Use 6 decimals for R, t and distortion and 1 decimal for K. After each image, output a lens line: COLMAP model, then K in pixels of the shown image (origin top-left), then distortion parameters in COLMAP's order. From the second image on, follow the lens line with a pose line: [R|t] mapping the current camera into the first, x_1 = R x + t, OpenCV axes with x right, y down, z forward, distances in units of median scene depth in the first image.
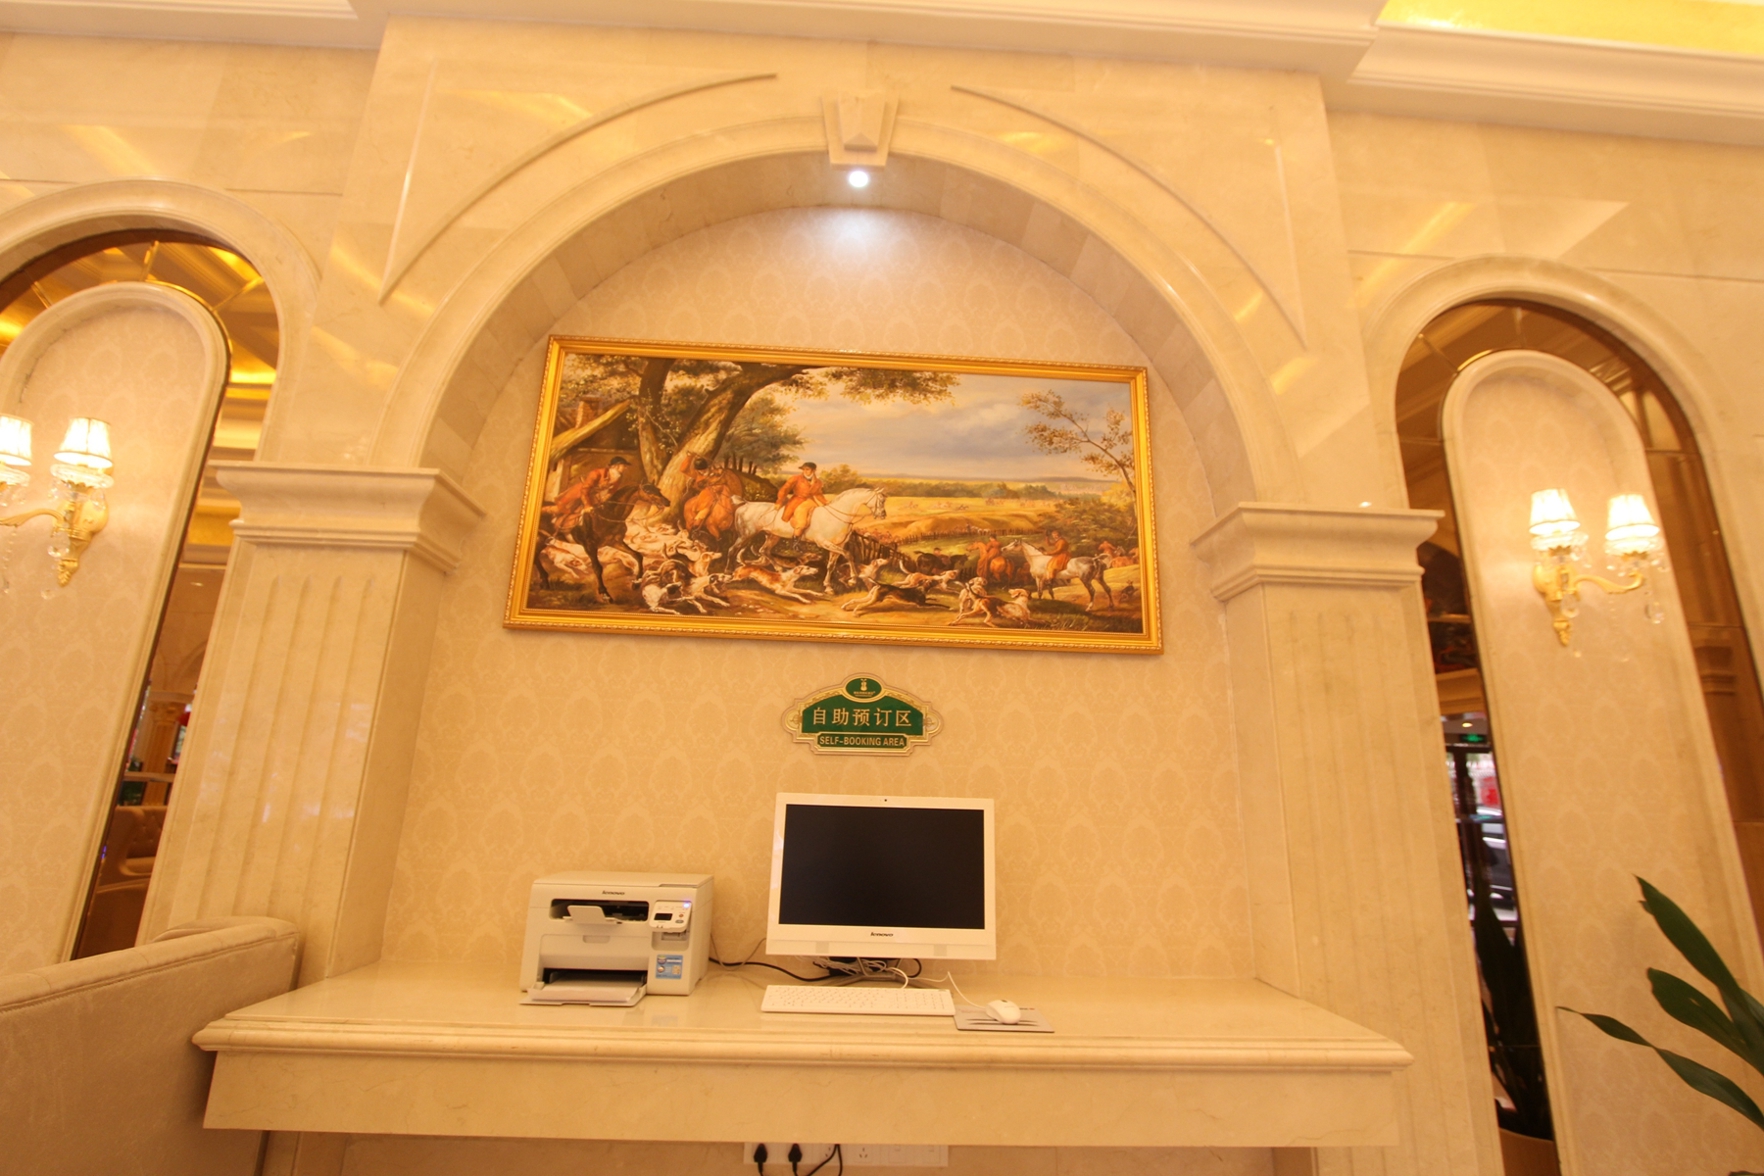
lens RADIAL K [[803.8, 0, 893.4], [0, 803.8, 590.3], [0, 0, 1]] dist [-0.000187, 0.000897]
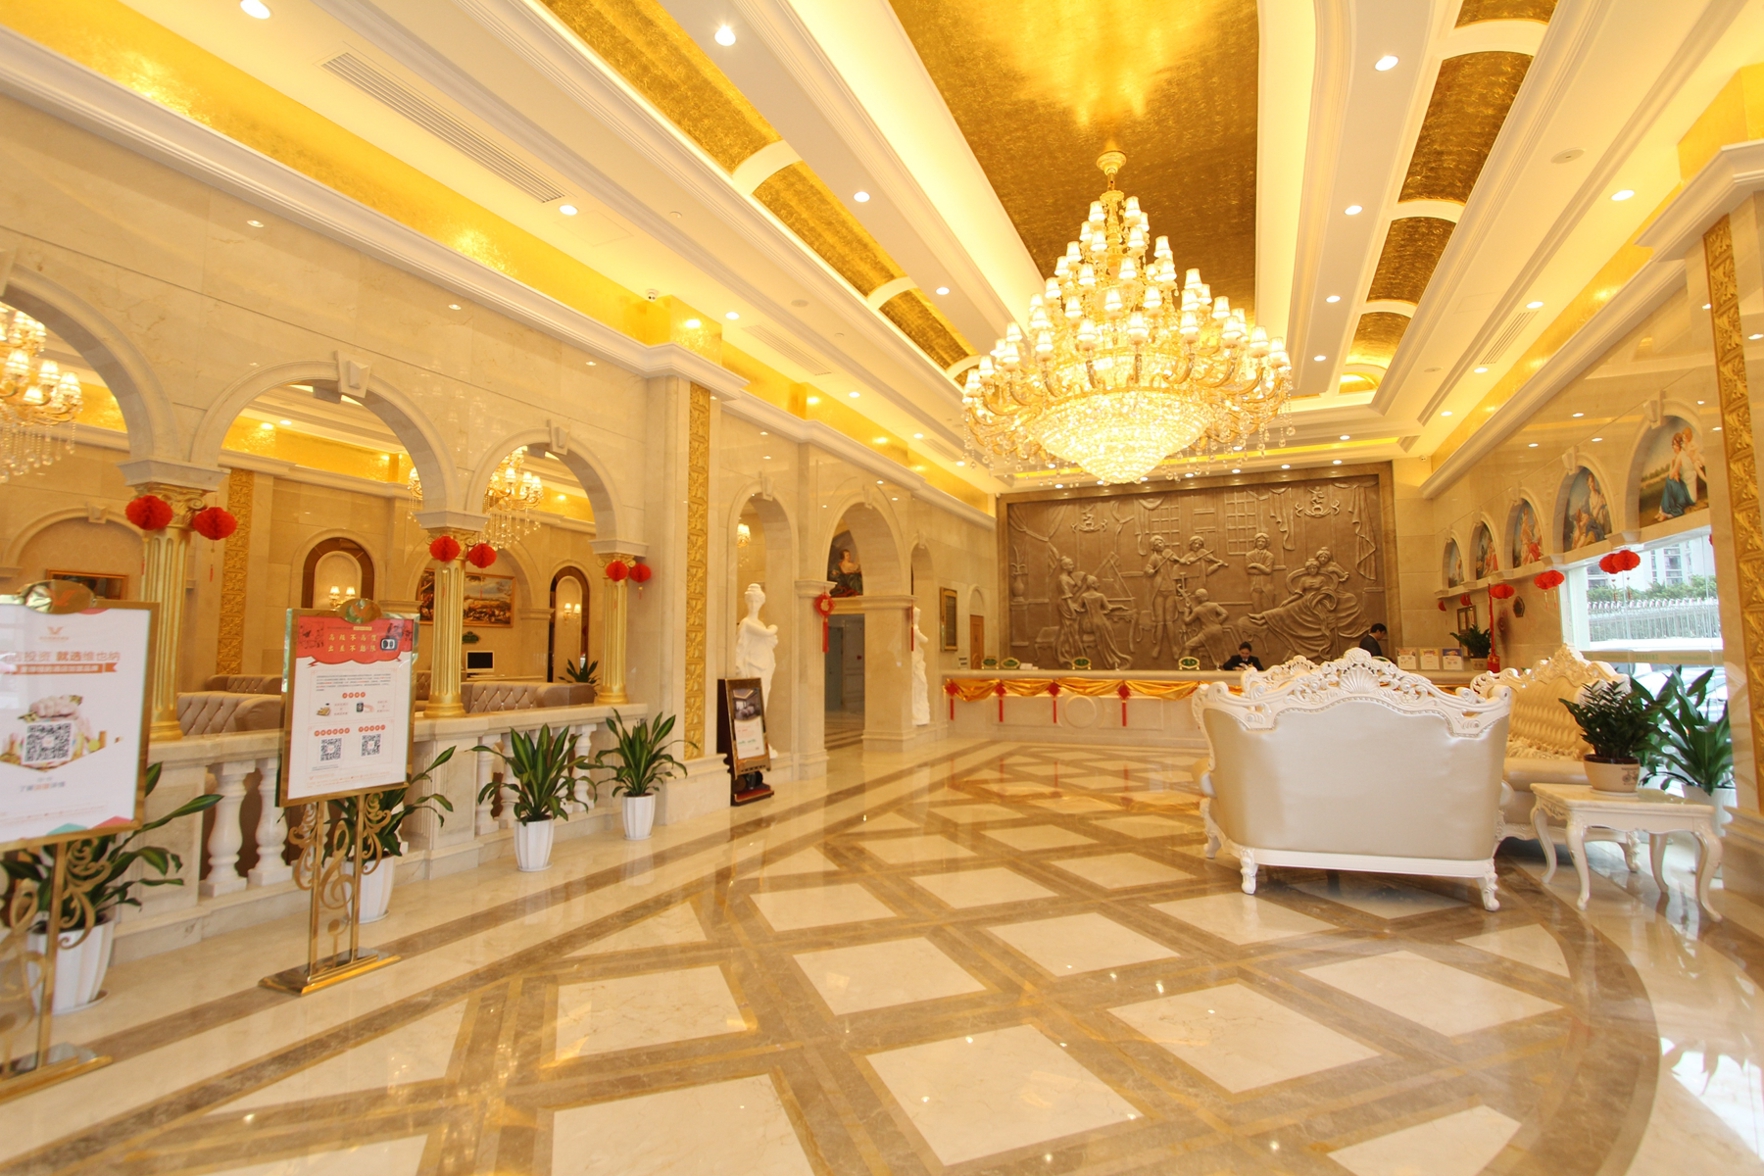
lens RADIAL K [[803.8, 0, 893.4], [0, 803.8, 590.3], [0, 0, 1]] dist [-0.000187, 0.000897]
pose [[0.459522, 0.050450, 0.886732, -3.729762], [-0.212080, 0.975738, 0.054390, -1.132590], [-0.862474, -0.213052, 0.459073, -4.209984]]
